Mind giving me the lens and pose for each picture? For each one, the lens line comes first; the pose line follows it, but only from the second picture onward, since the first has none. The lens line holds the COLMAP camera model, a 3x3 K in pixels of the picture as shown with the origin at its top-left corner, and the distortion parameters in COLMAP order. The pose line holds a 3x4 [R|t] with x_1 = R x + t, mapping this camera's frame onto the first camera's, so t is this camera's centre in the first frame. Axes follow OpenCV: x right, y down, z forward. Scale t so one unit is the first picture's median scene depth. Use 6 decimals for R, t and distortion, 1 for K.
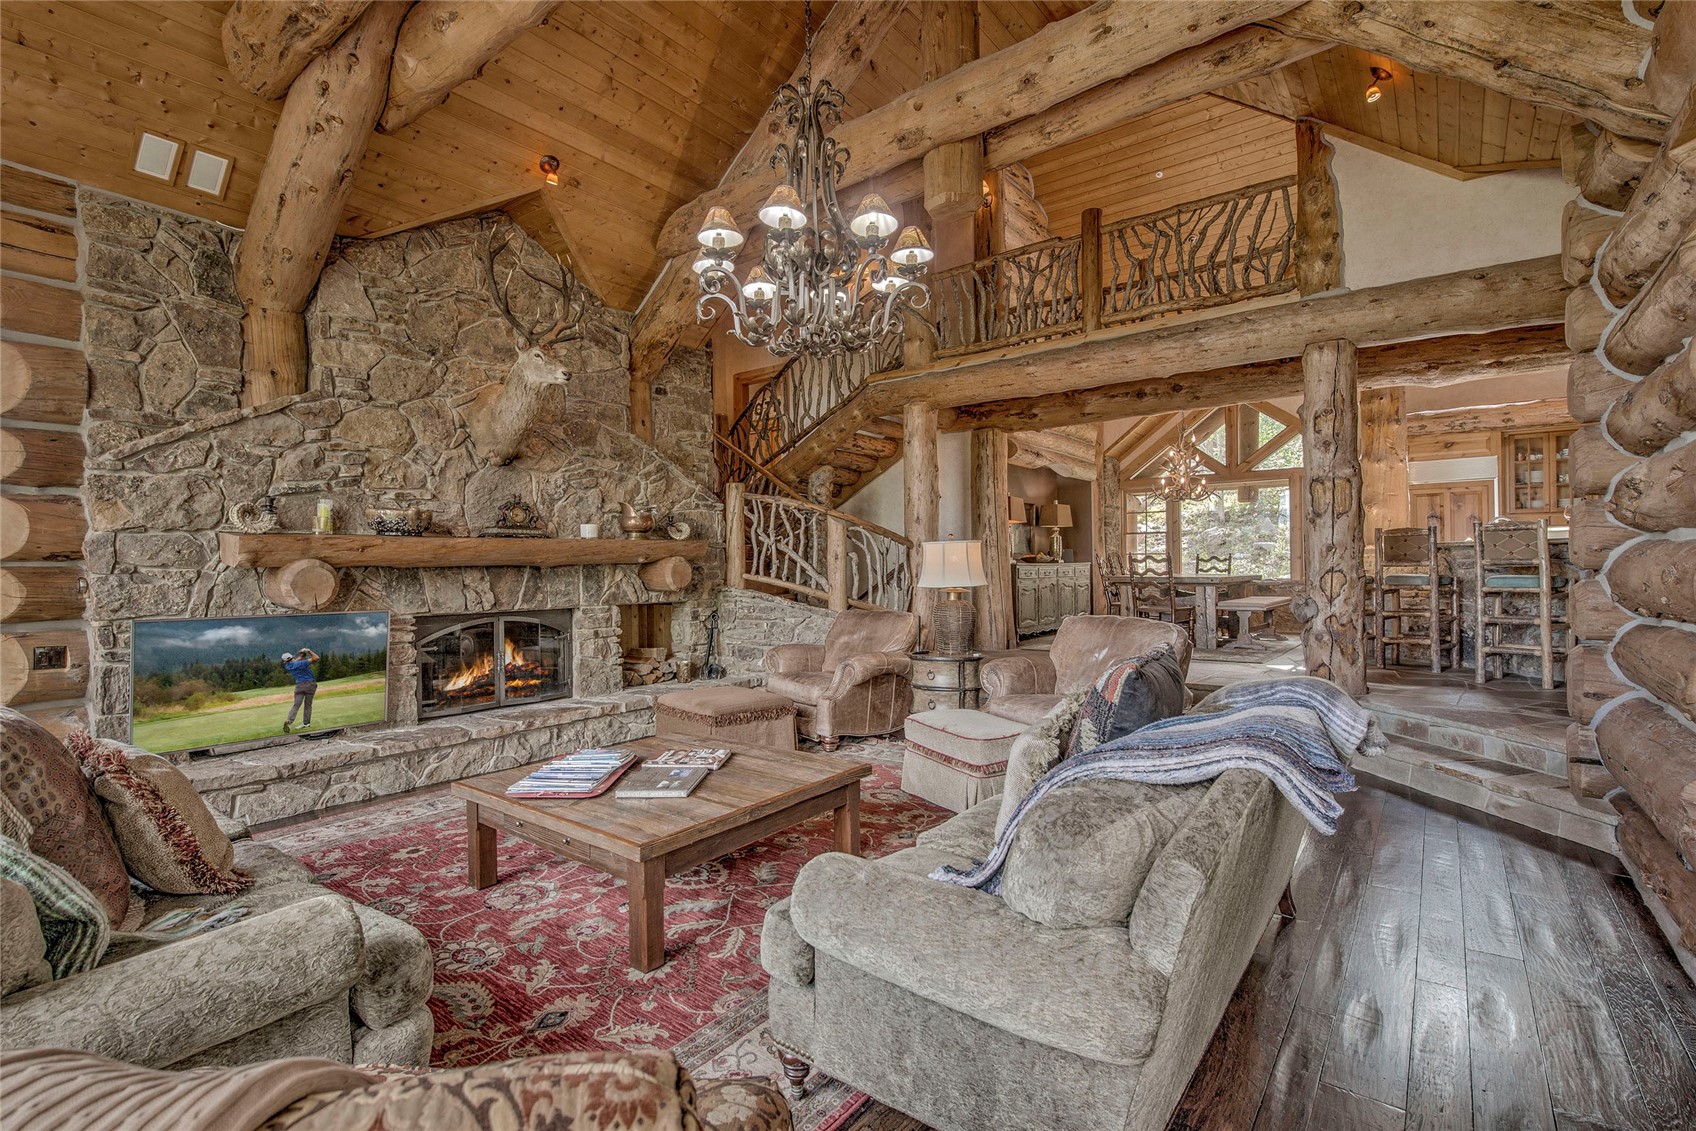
lens RADIAL K [[777.4, 0, 848.0], [0, 777.4, 565.5], [0, 0, 1]] dist [-0.013412, -0.000275]
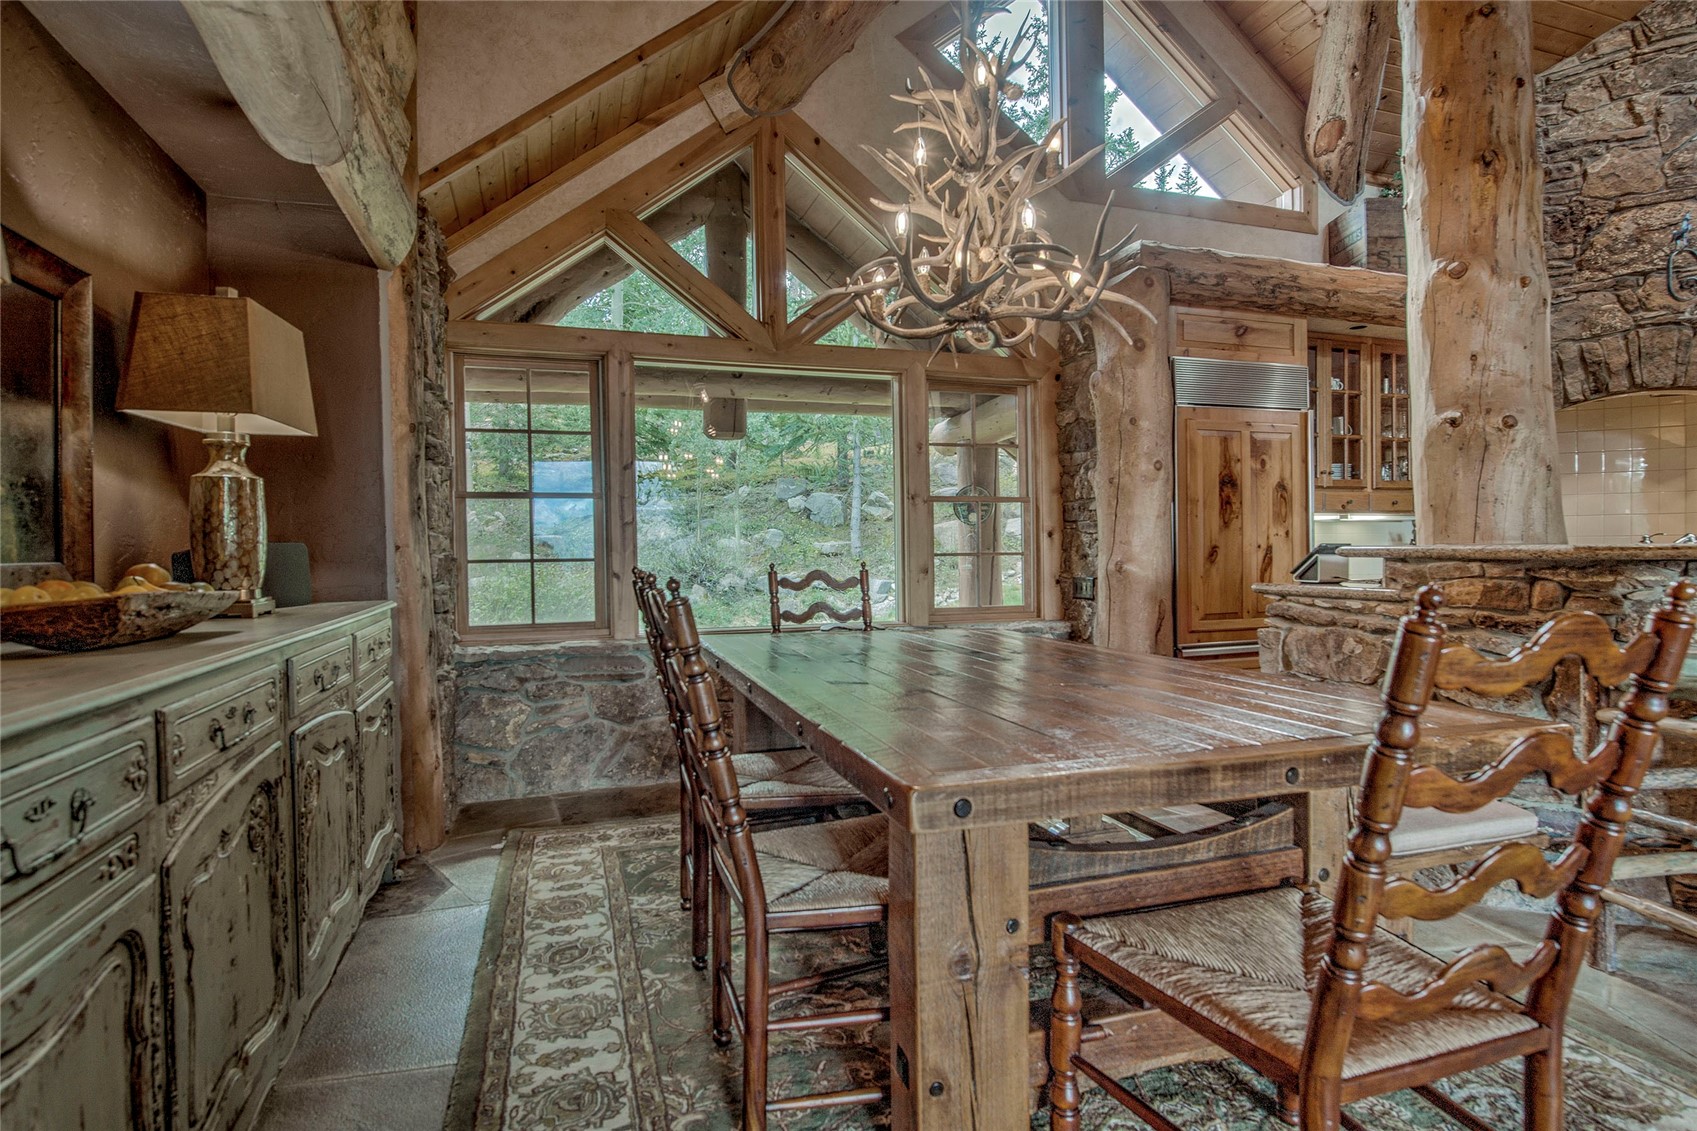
lens RADIAL K [[856.2, 0, 843.9], [0, 856.2, 565.7], [0, 0, 1]] dist [-0.000447, -0.005861]
pose [[0.558624, -0.009153, 0.829370, 0.360276], [0.005693, 0.999958, 0.007201, -0.032646], [-0.829401, 0.000699, 0.558653, 1.539325]]
